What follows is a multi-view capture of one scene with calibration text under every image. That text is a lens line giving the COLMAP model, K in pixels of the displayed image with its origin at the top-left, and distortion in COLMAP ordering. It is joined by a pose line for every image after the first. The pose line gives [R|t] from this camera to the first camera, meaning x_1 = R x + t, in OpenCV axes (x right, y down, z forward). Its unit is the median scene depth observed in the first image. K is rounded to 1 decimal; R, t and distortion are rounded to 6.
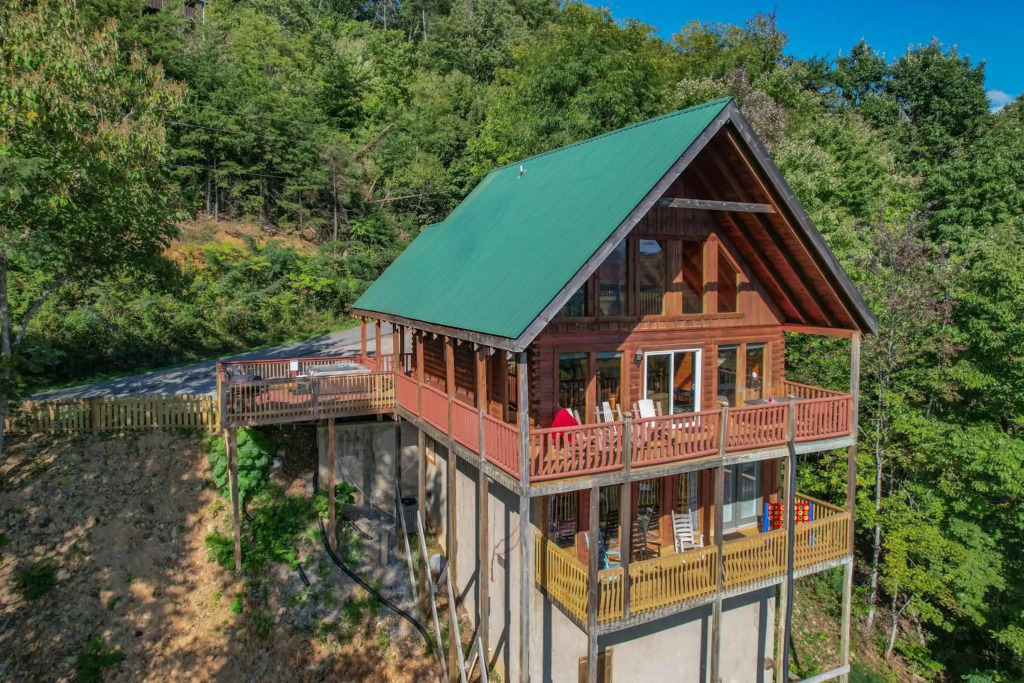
lens RADIAL K [[652.0, 0, 512.1], [0, 652.0, 312.5], [0, 0, 1]] dist [-0.005194, -0.001499]
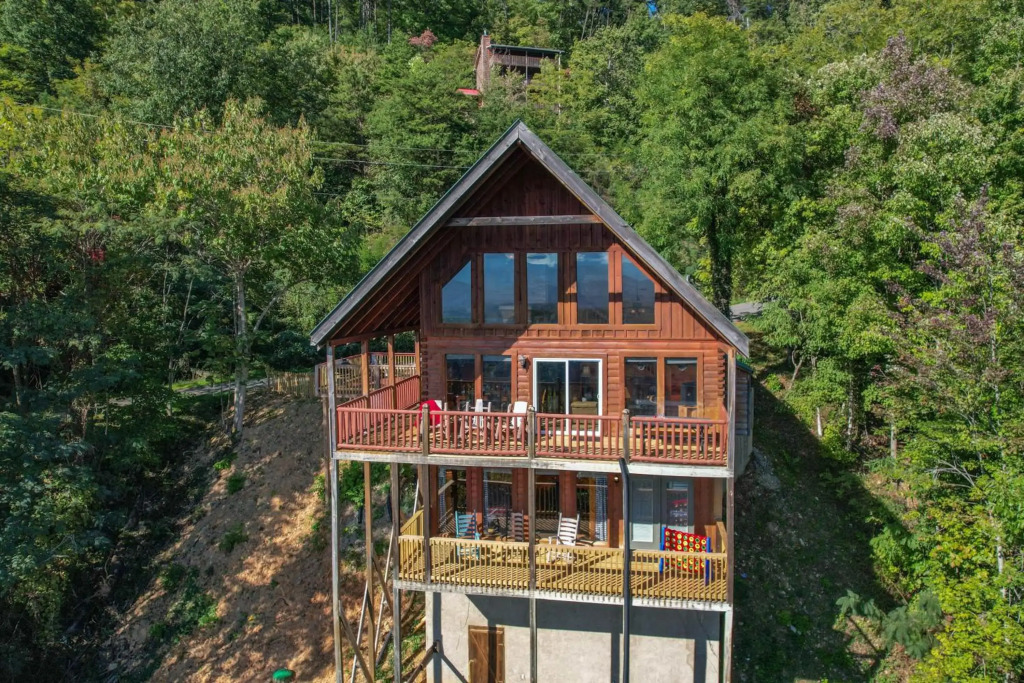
lens RADIAL K [[652.0, 0, 512.1], [0, 652.0, 312.5], [0, 0, 1]] dist [-0.005194, -0.001499]
pose [[0.811724, 0.014132, -0.583870, 0.791018], [-0.022454, 0.999723, -0.007020, -0.005924], [0.583609, 0.018808, 0.811817, 0.111419]]
